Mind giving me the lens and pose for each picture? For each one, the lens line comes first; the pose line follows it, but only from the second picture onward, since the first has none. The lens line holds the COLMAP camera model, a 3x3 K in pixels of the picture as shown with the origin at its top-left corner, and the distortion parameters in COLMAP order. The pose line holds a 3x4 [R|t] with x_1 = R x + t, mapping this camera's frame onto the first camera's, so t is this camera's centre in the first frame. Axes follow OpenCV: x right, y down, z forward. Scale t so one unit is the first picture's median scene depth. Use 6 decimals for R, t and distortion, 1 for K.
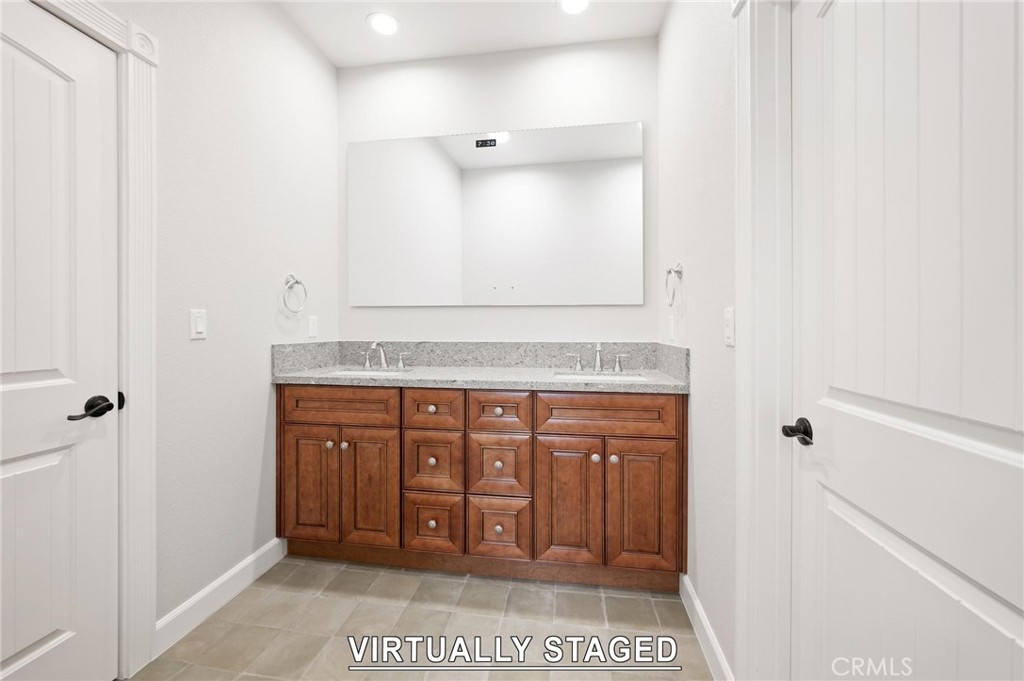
lens RADIAL K [[412.7, 0, 506.7], [0, 412.7, 331.5], [0, 0, 1]] dist [0.000509, -0.000234]
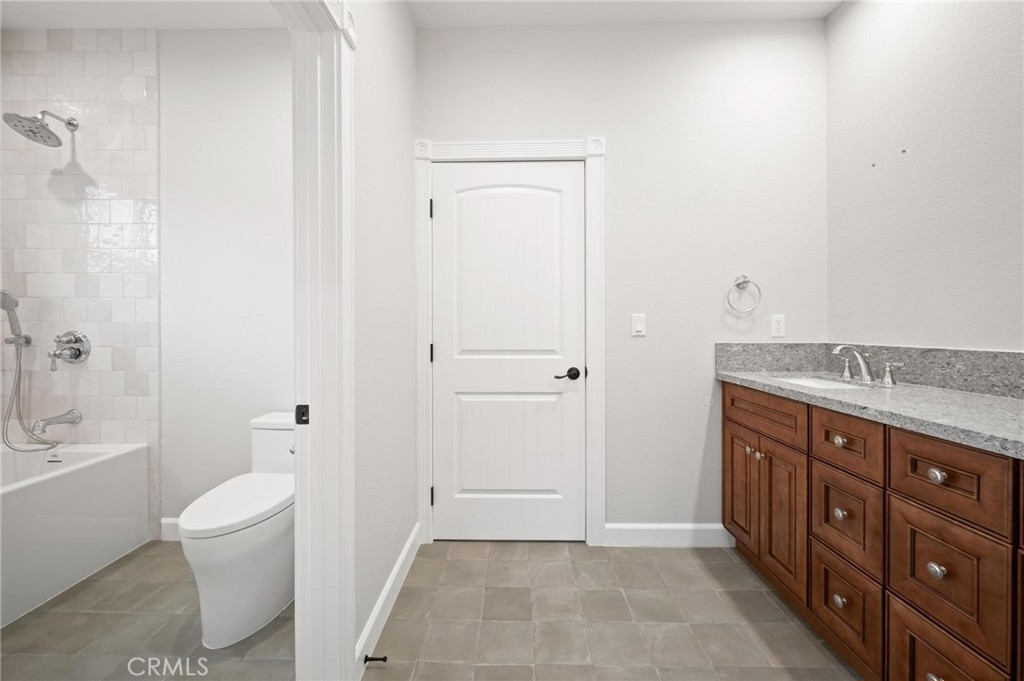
lens RADIAL K [[398.1, 0, 501.8], [0, 398.1, 330.5], [0, 0, 1]] dist [0.000207, 0.000276]
pose [[0.153519, 0.009315, -0.988102, 0.401428], [-0.006266, 0.999945, 0.008453, -0.006911], [0.988126, 0.004893, 0.153569, 0.304126]]
